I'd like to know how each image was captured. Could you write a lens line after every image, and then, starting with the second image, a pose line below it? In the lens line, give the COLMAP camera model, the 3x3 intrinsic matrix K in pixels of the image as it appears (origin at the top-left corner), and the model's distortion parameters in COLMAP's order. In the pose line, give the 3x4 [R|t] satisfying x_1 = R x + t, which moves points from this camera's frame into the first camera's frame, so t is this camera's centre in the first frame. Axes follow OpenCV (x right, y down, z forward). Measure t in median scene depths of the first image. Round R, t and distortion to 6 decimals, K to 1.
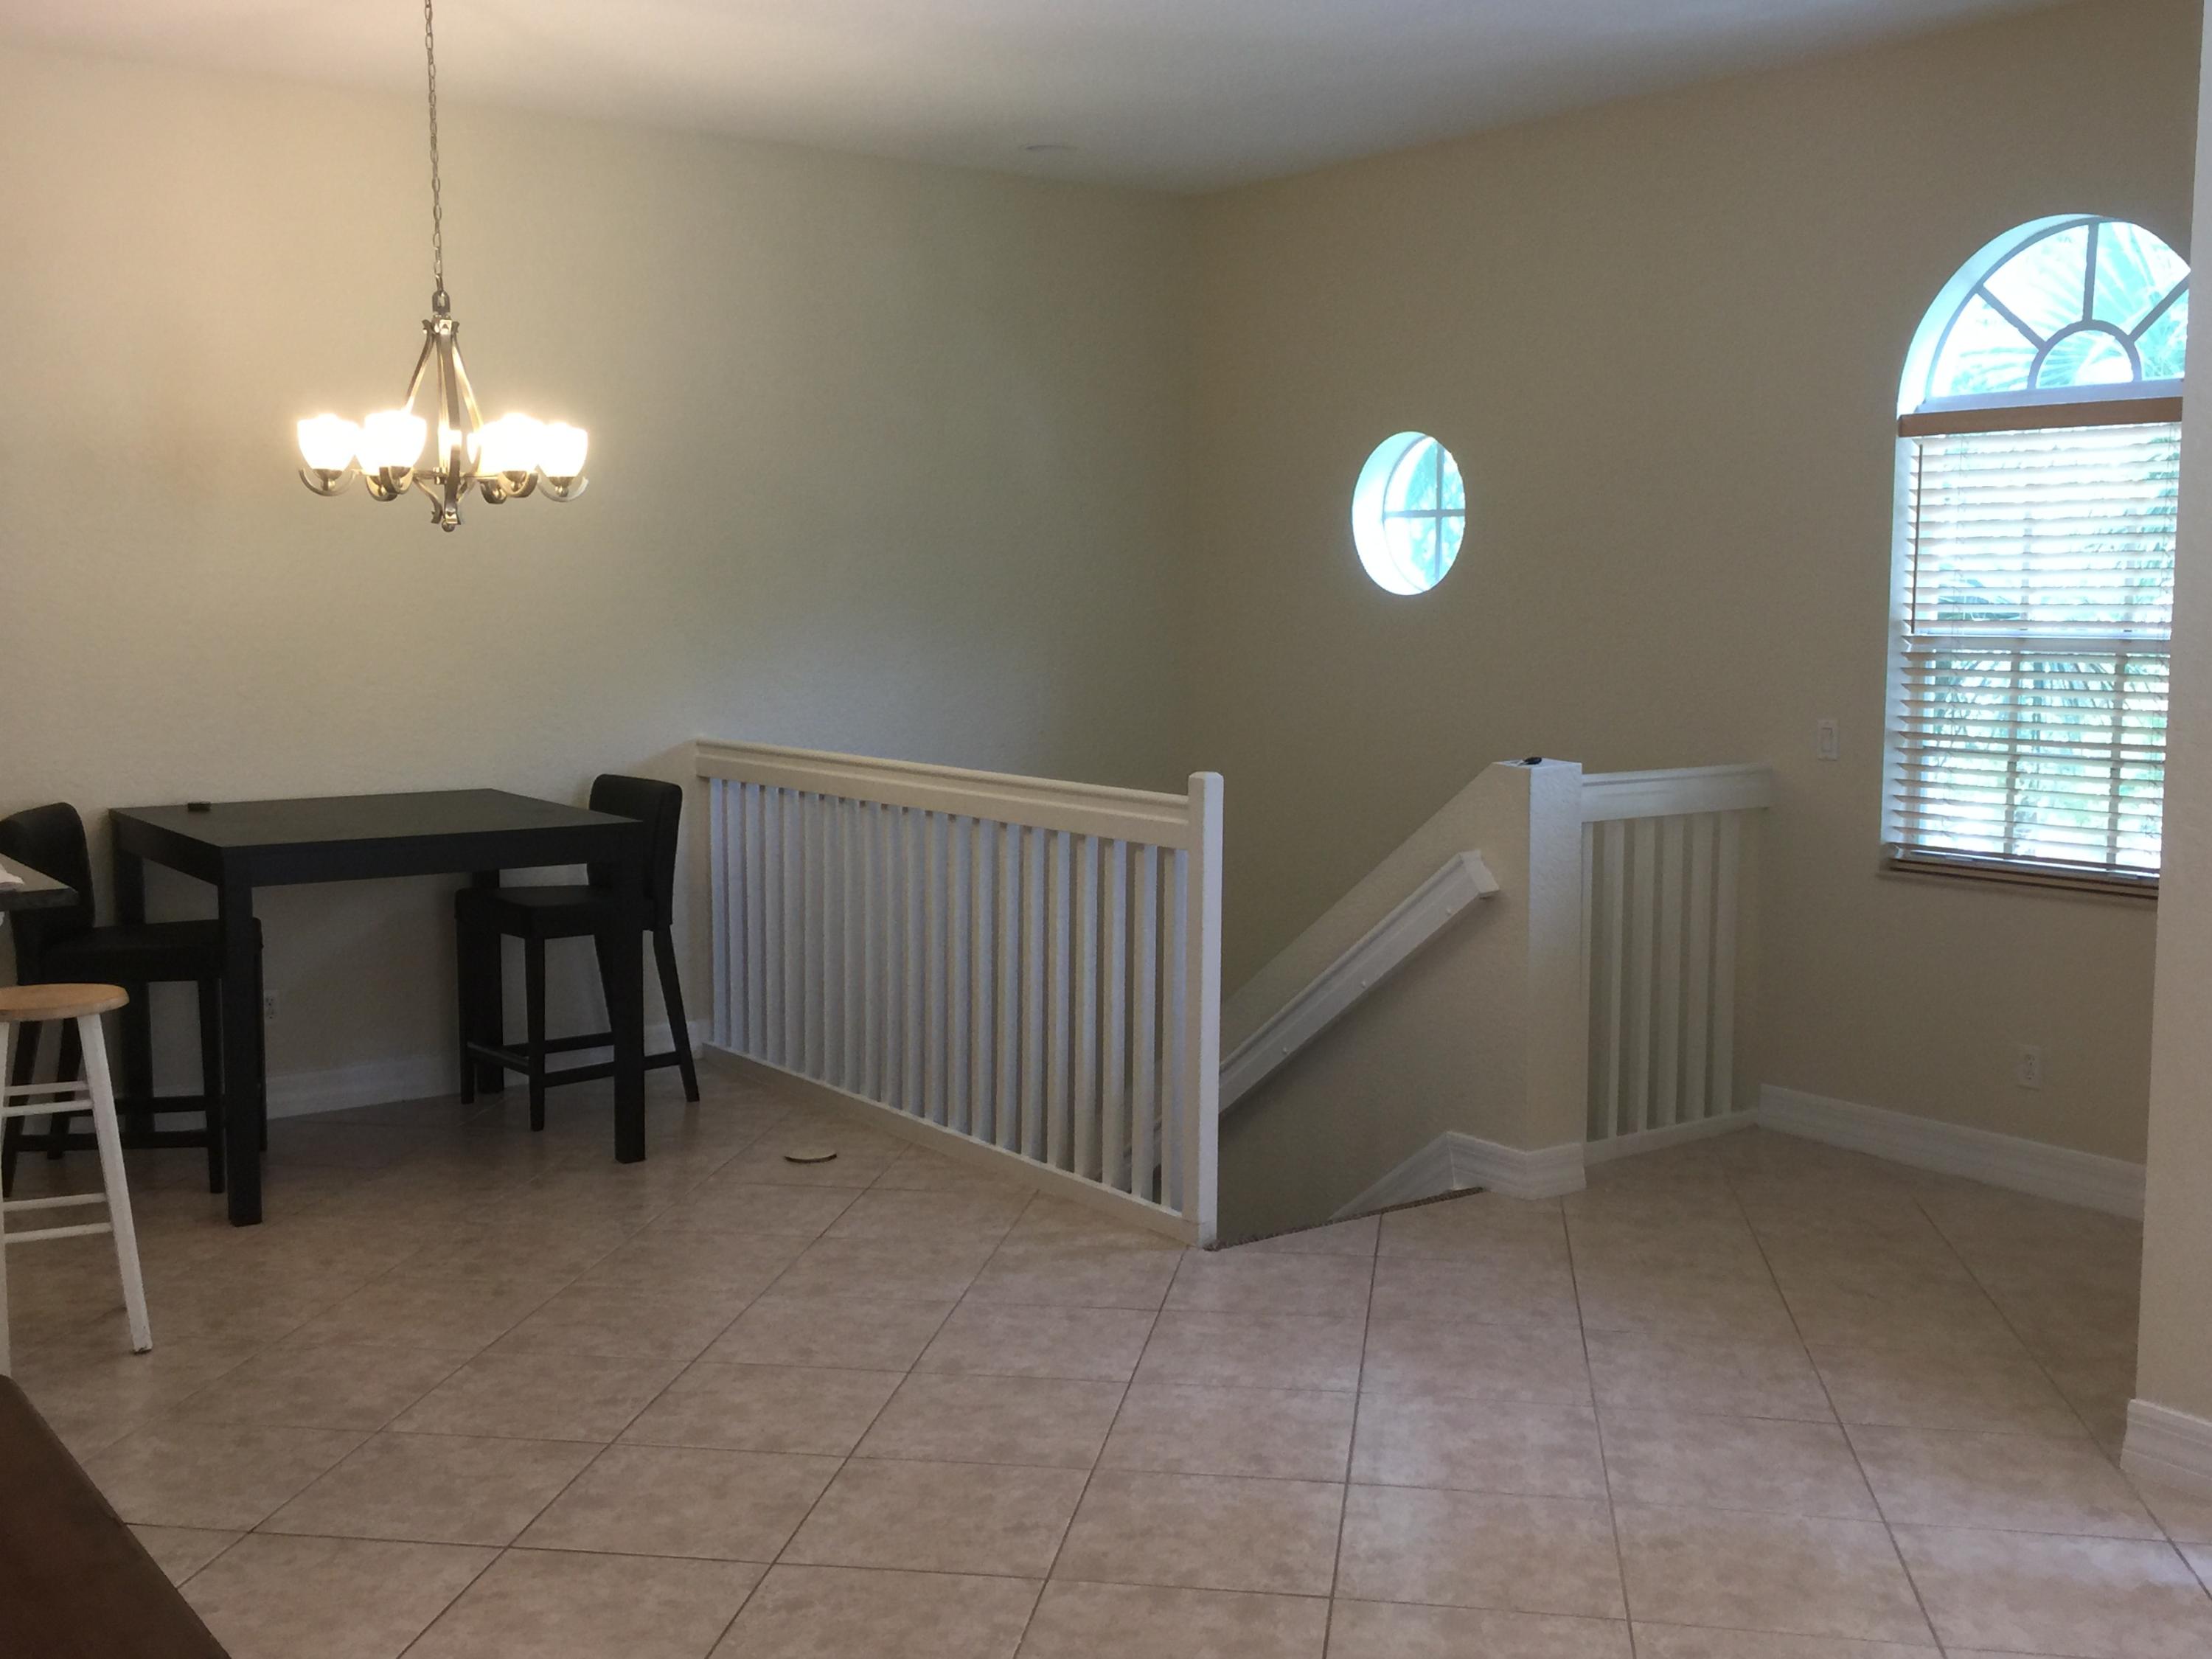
lens RADIAL K [[2268.3, 0, 1107.0], [0, 2268.3, 829.1], [0, 0, 1]] dist [0.055548, 0.000000]
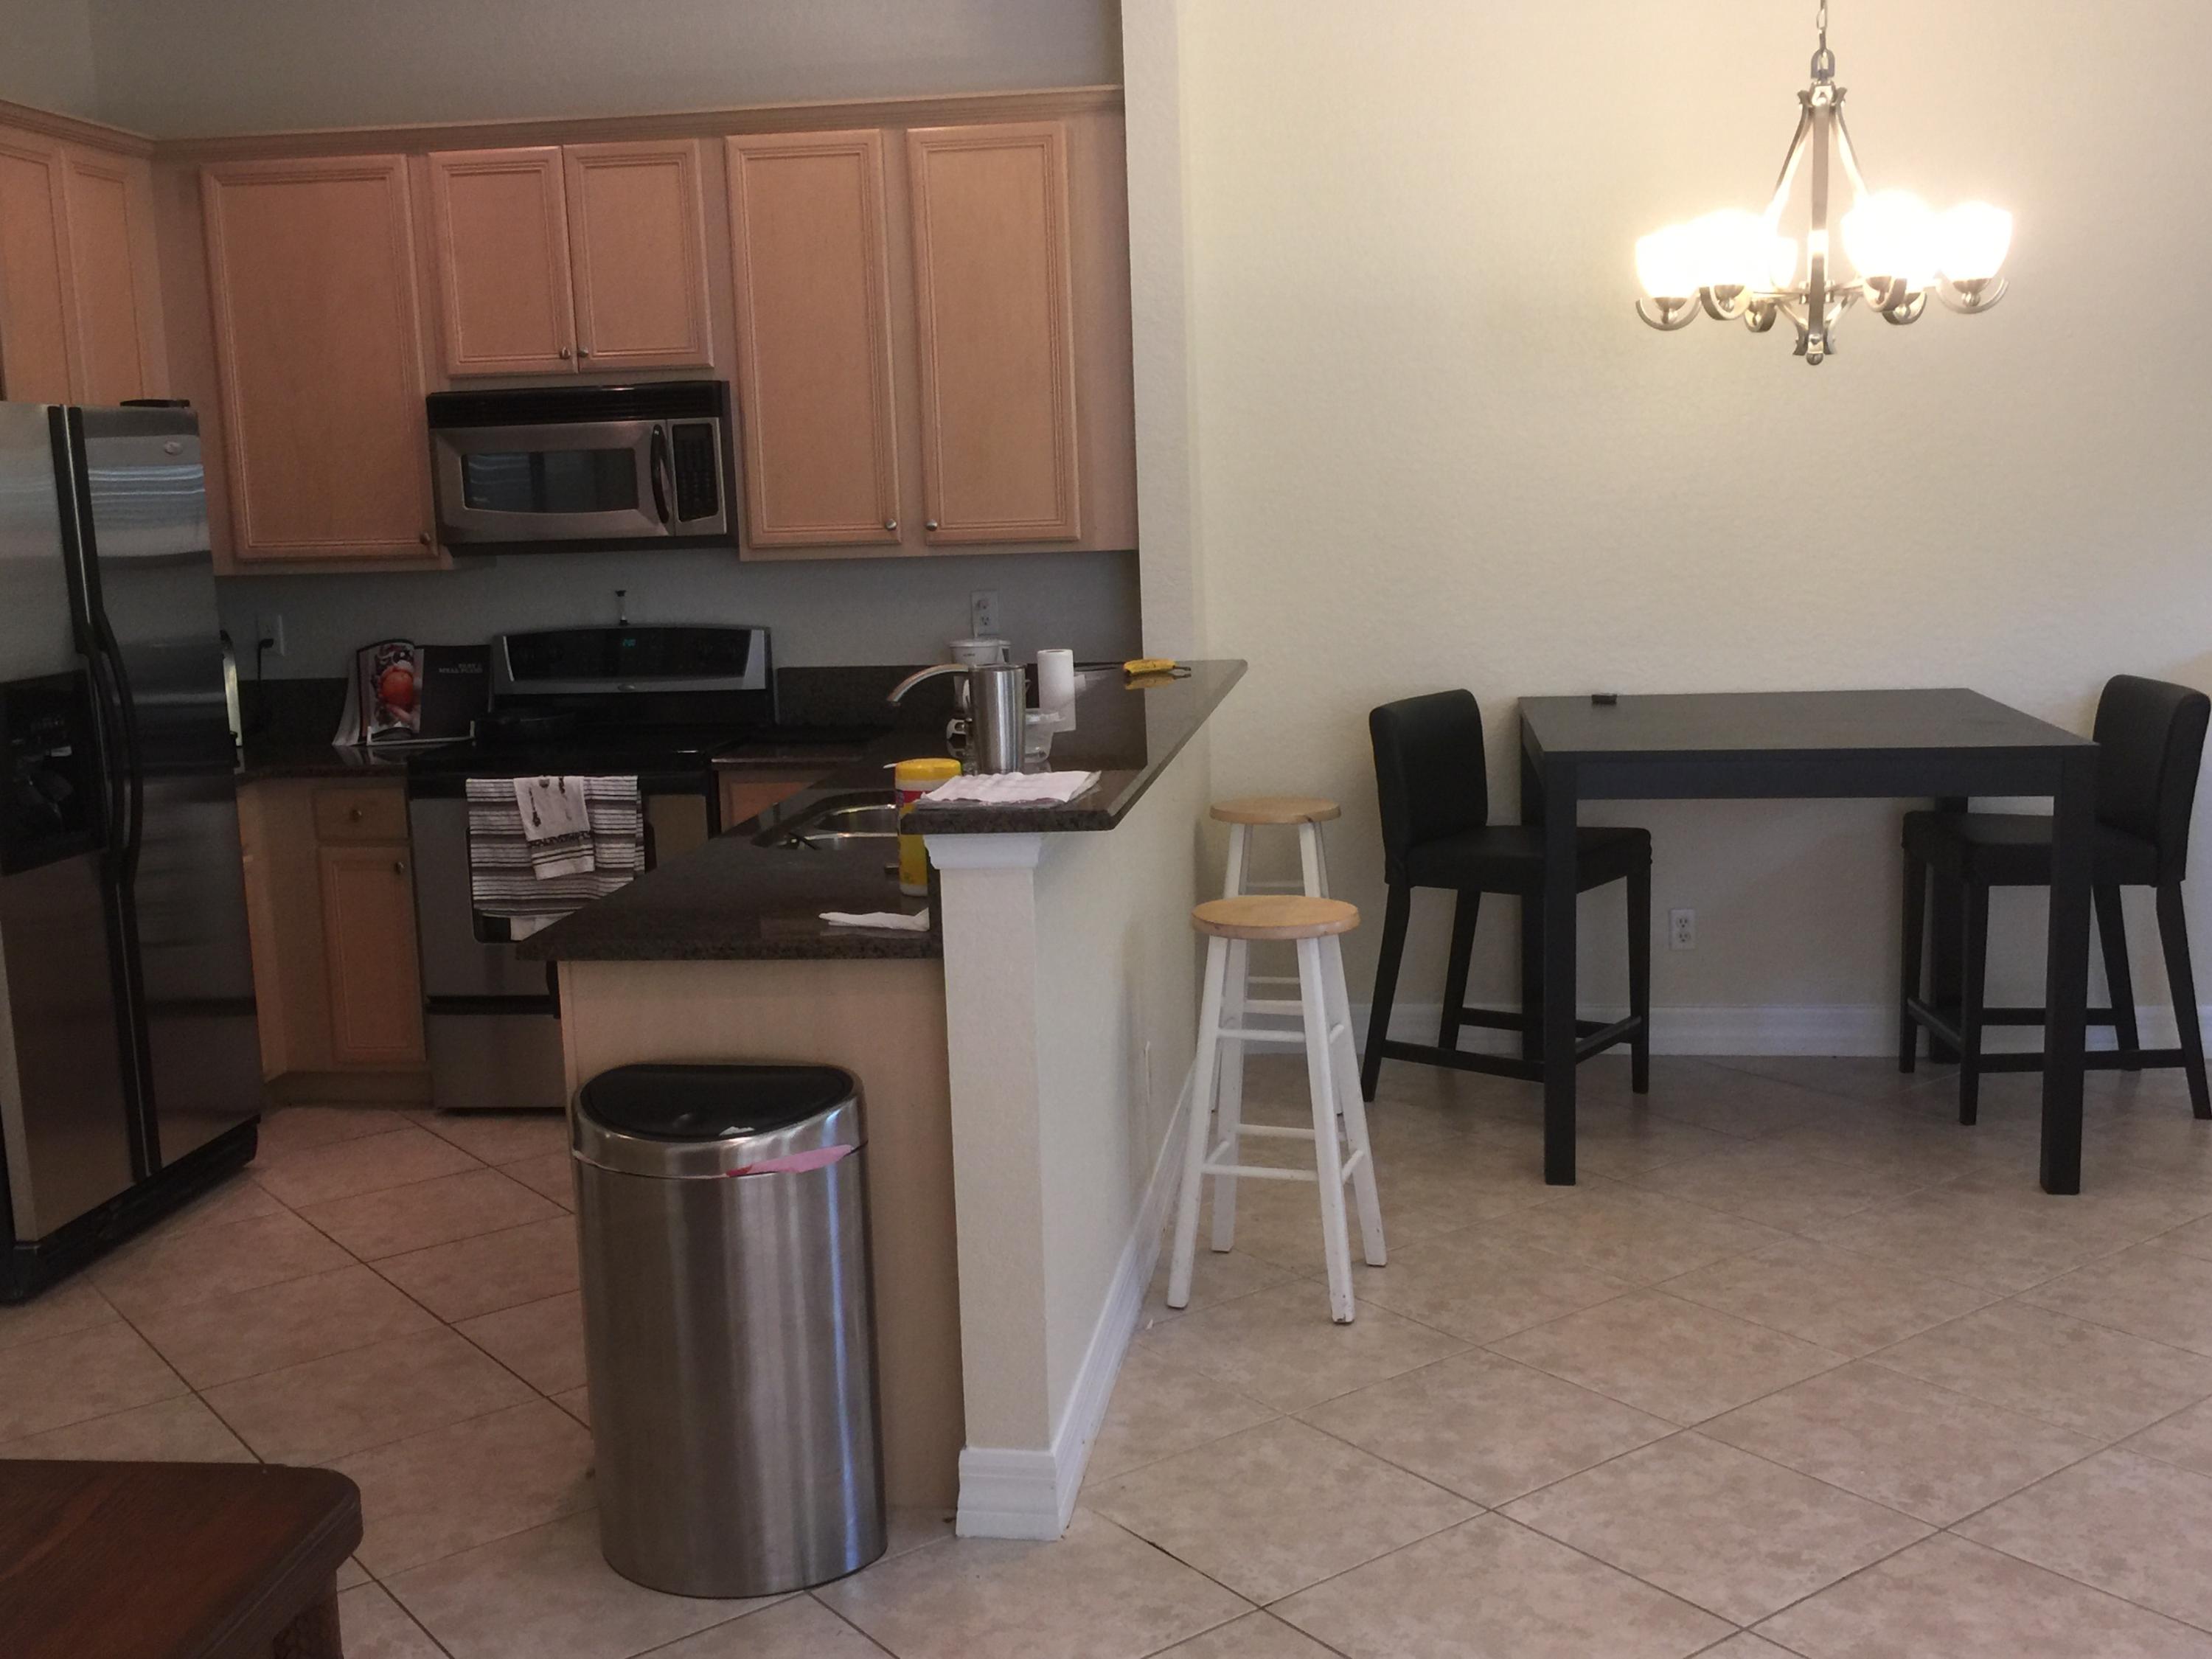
lens RADIAL K [[2268.3, 0, 1101.1], [0, 2268.3, 815.1], [0, 0, 1]] dist [0.055548, 0.000000]
pose [[0.721359, 0.080696, -0.687844, 0.086902], [-0.043965, 0.996521, 0.070803, -0.021739], [0.691164, -0.020833, 0.722397, 0.265637]]
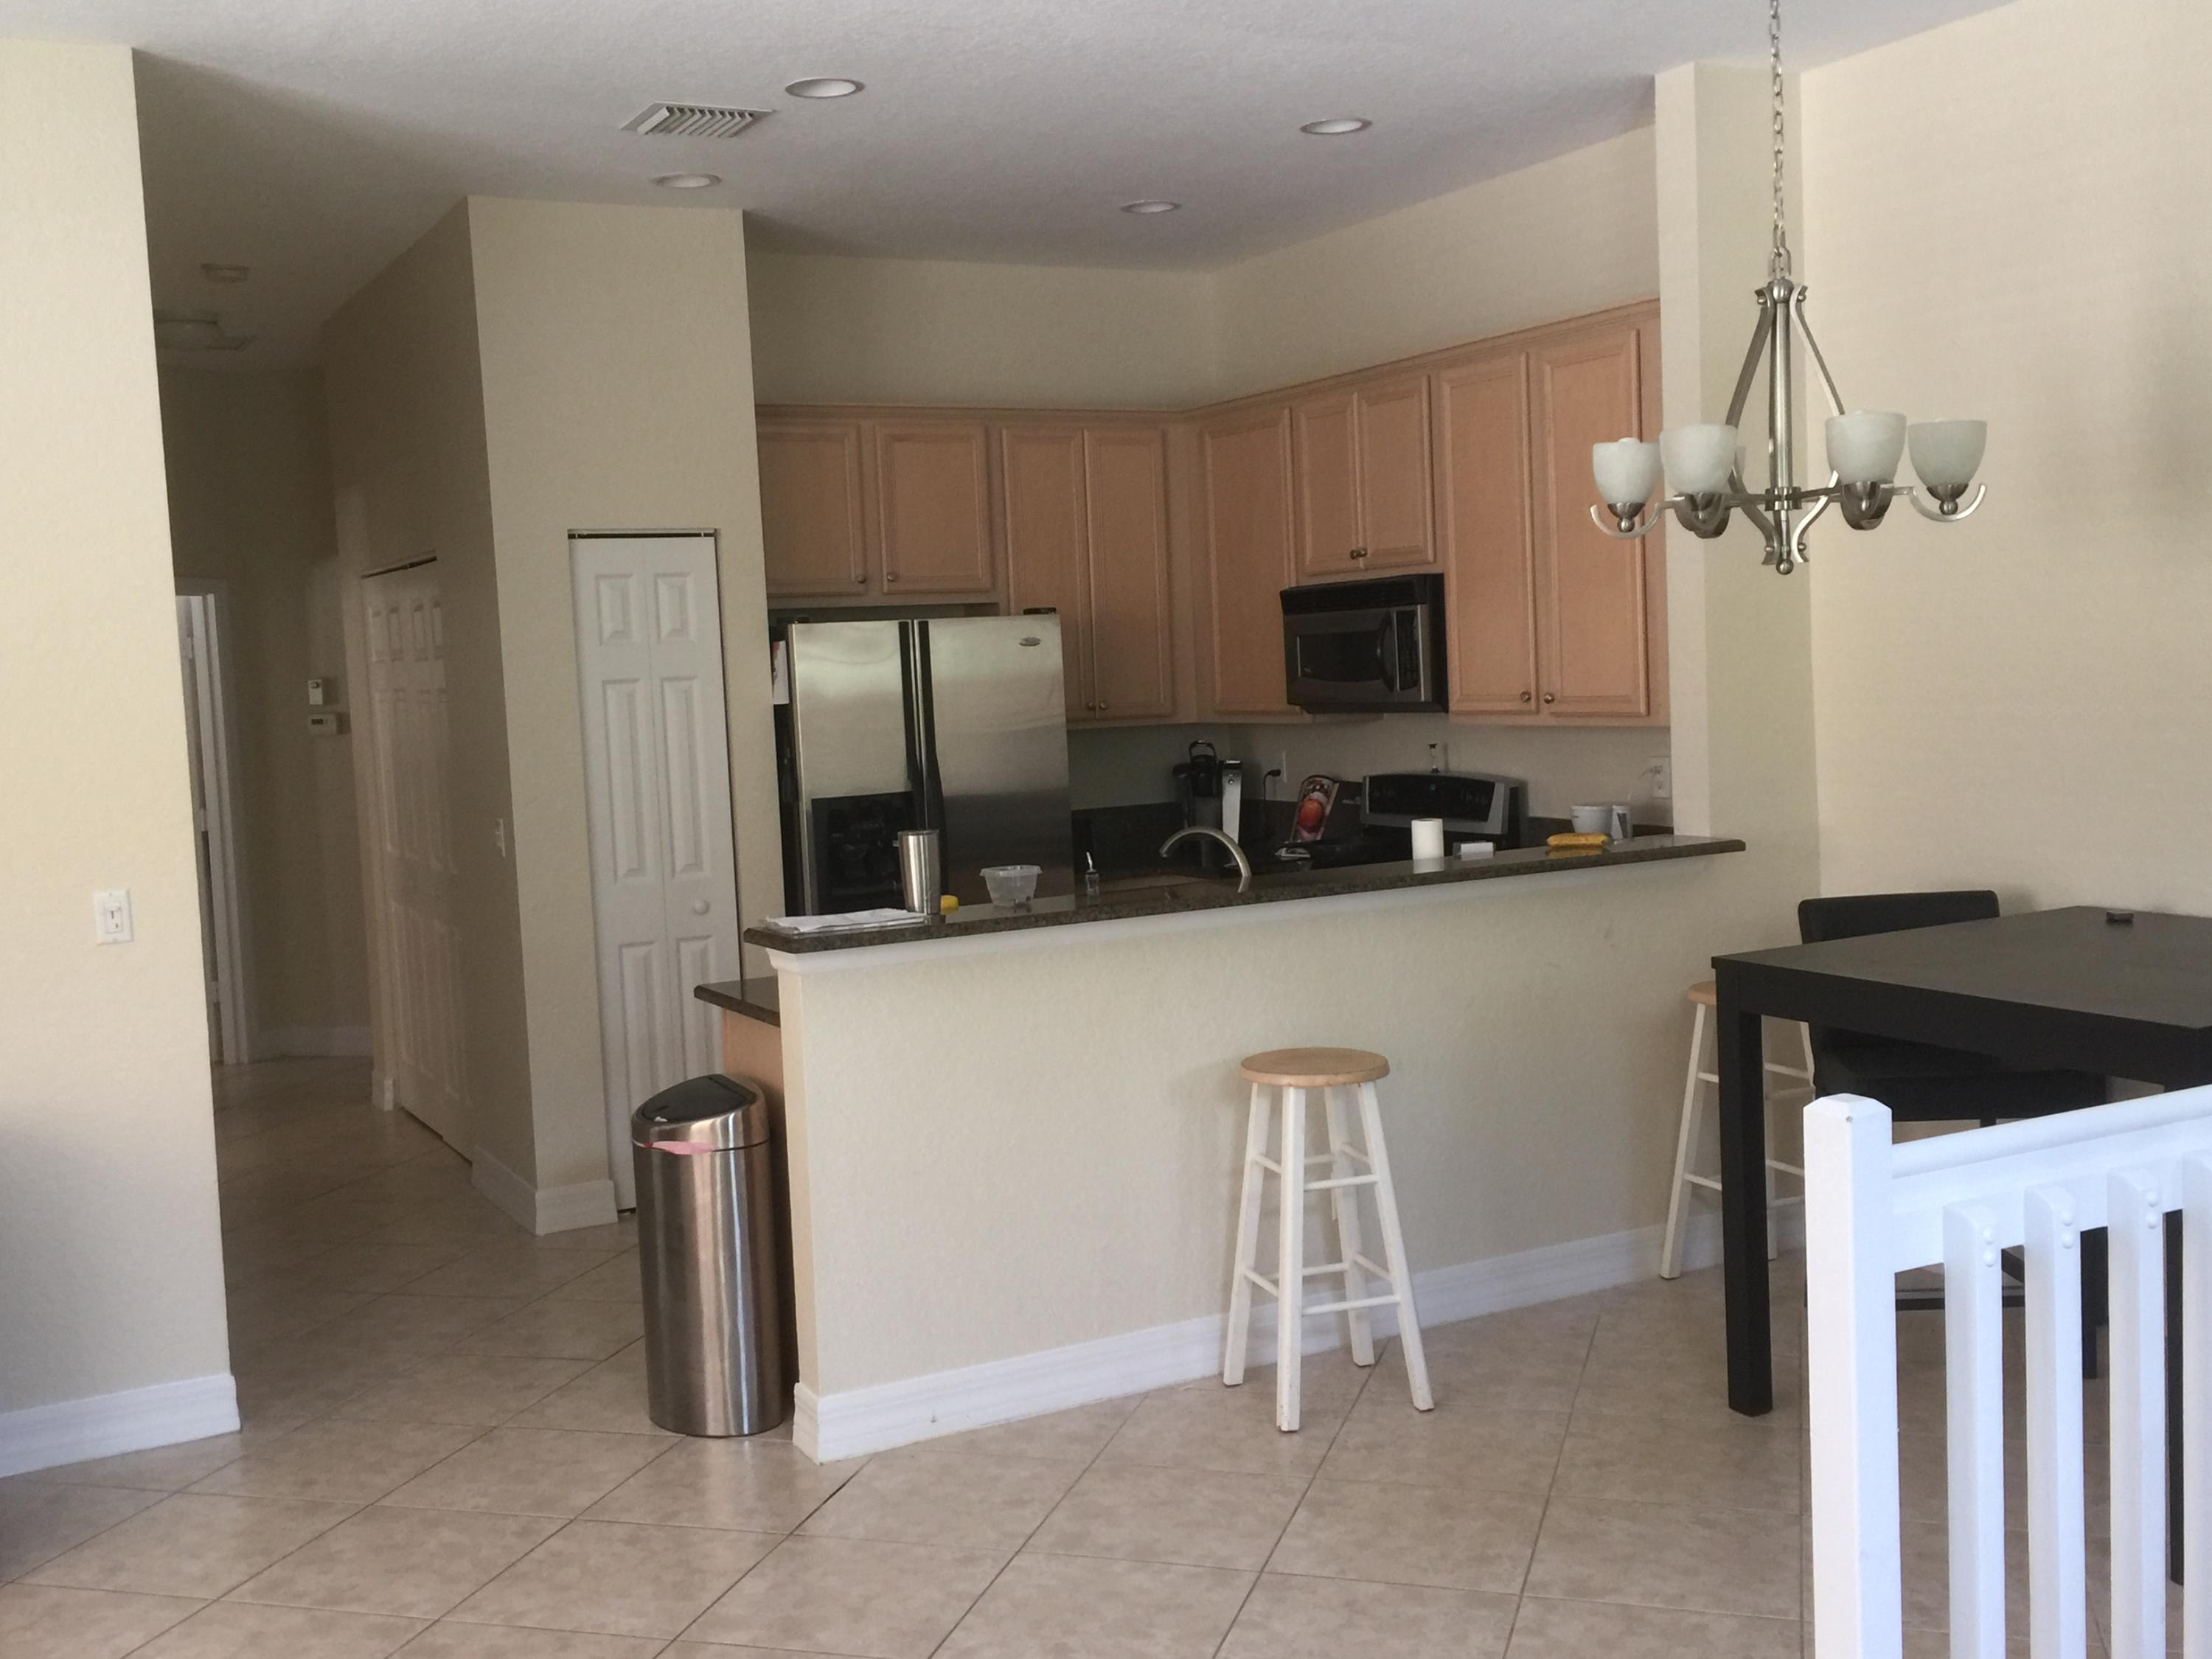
lens RADIAL K [[2268.3, 0, 1107.3], [0, 2268.3, 822.2], [0, 0, 1]] dist [0.055548, 0.000000]
pose [[-0.143996, 0.085146, -0.985908, 0.478704], [-0.057938, 0.993857, 0.094294, -0.109874], [0.987881, 0.070700, -0.138178, 0.903549]]
